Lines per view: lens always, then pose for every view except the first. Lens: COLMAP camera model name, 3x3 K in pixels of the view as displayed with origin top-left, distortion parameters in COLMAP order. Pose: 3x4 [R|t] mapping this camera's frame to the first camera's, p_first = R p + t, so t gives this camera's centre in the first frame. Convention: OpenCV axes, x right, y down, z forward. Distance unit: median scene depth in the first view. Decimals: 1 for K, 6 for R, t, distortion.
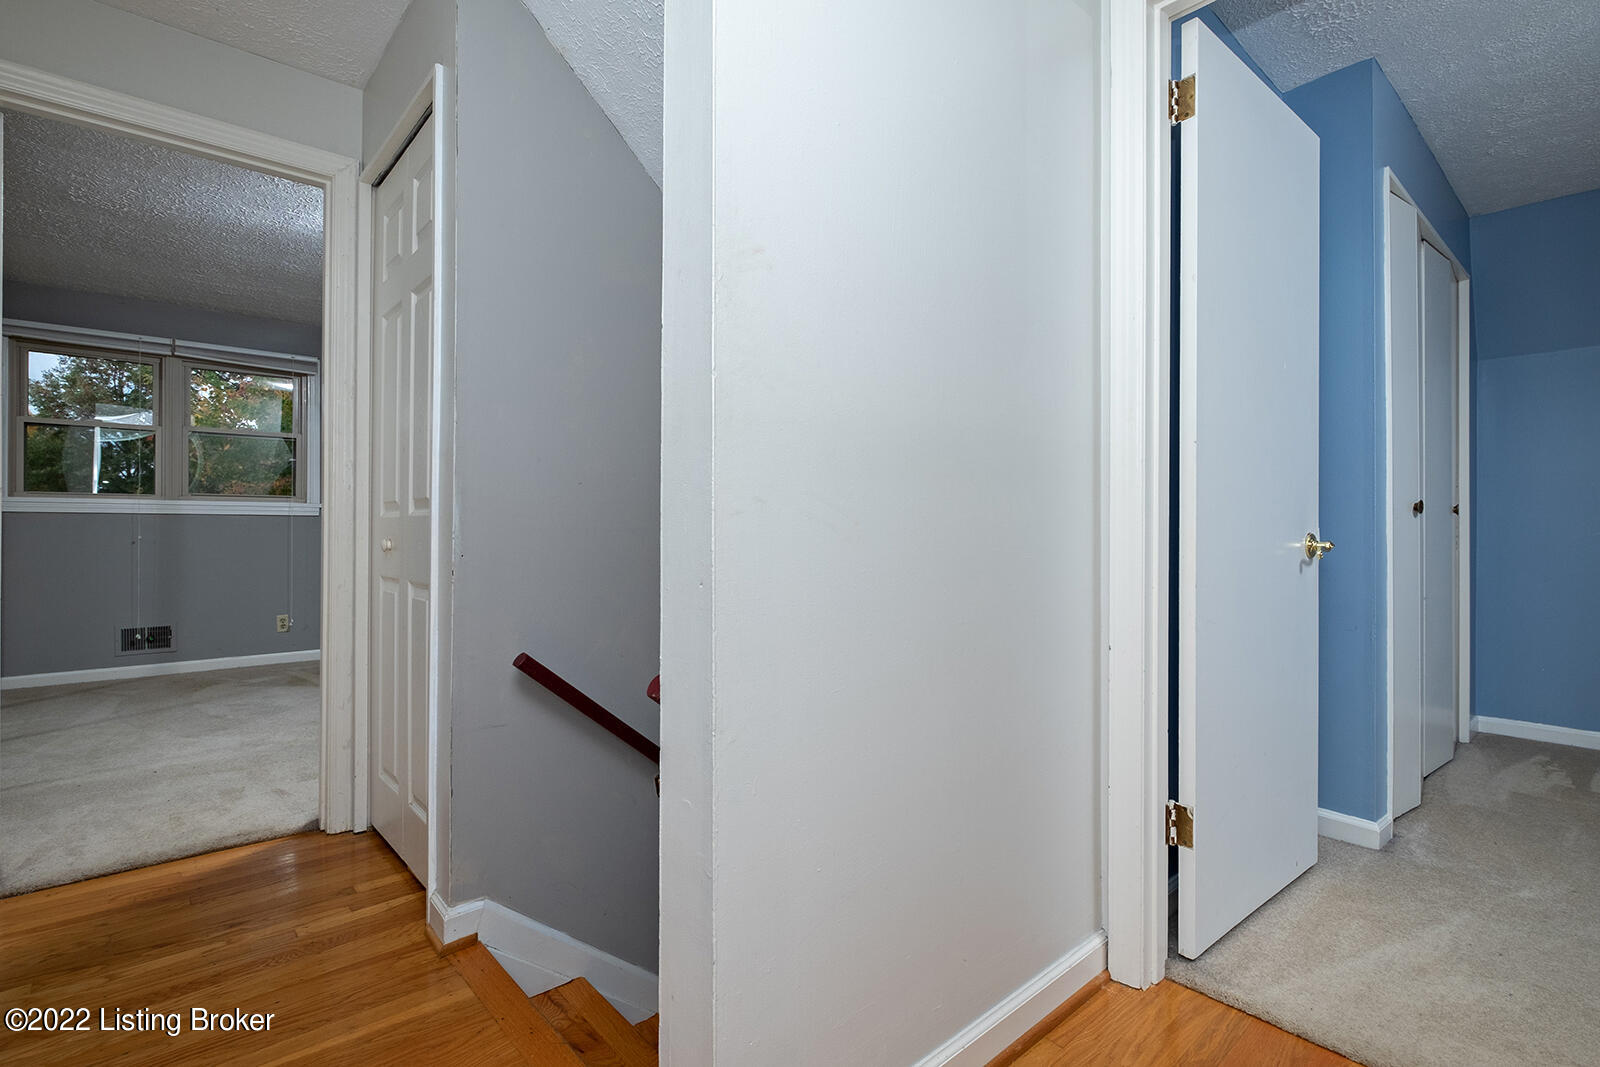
lens RADIAL K [[773.7, 0, 812.2], [0, 773.7, 524.8], [0, 0, 1]] dist [-0.012418, -0.000272]
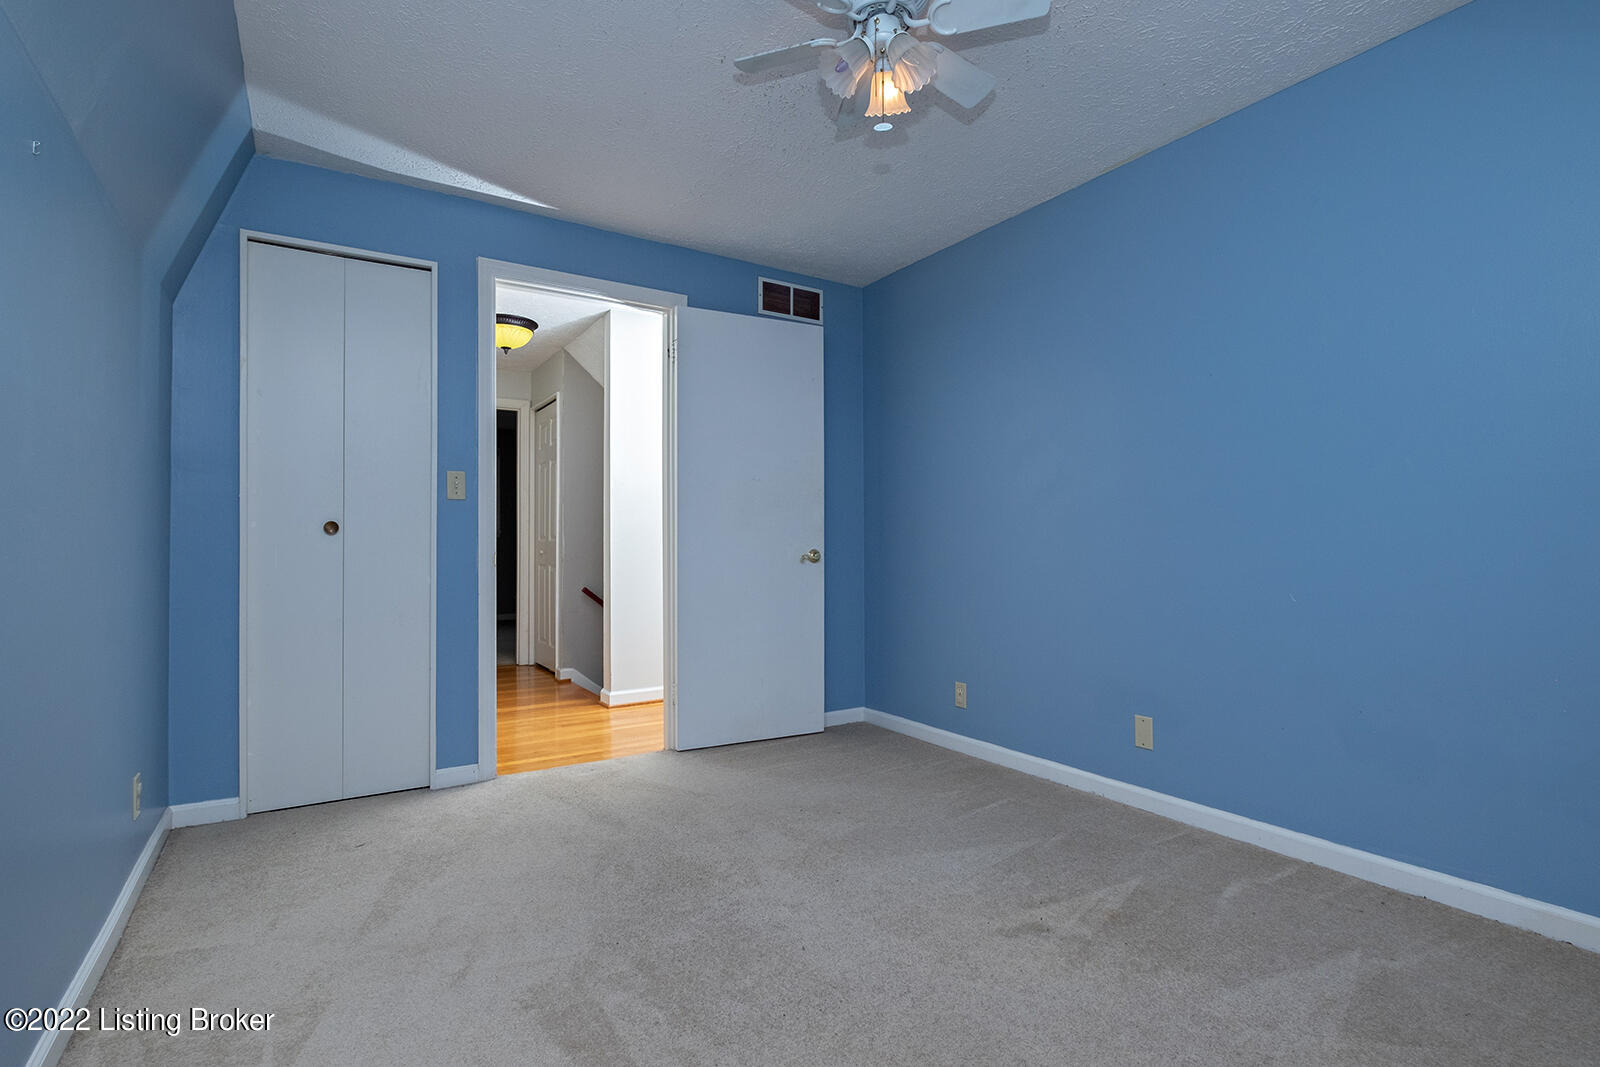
lens RADIAL K [[773.7, 0, 789.0], [0, 773.7, 538.5], [0, 0, 1]] dist [-0.012418, -0.000272]
pose [[0.983651, -0.007369, -0.179936, 0.829199], [0.006277, 0.999958, -0.006641, 0.001527], [0.179977, 0.005403, 0.983656, -1.585680]]
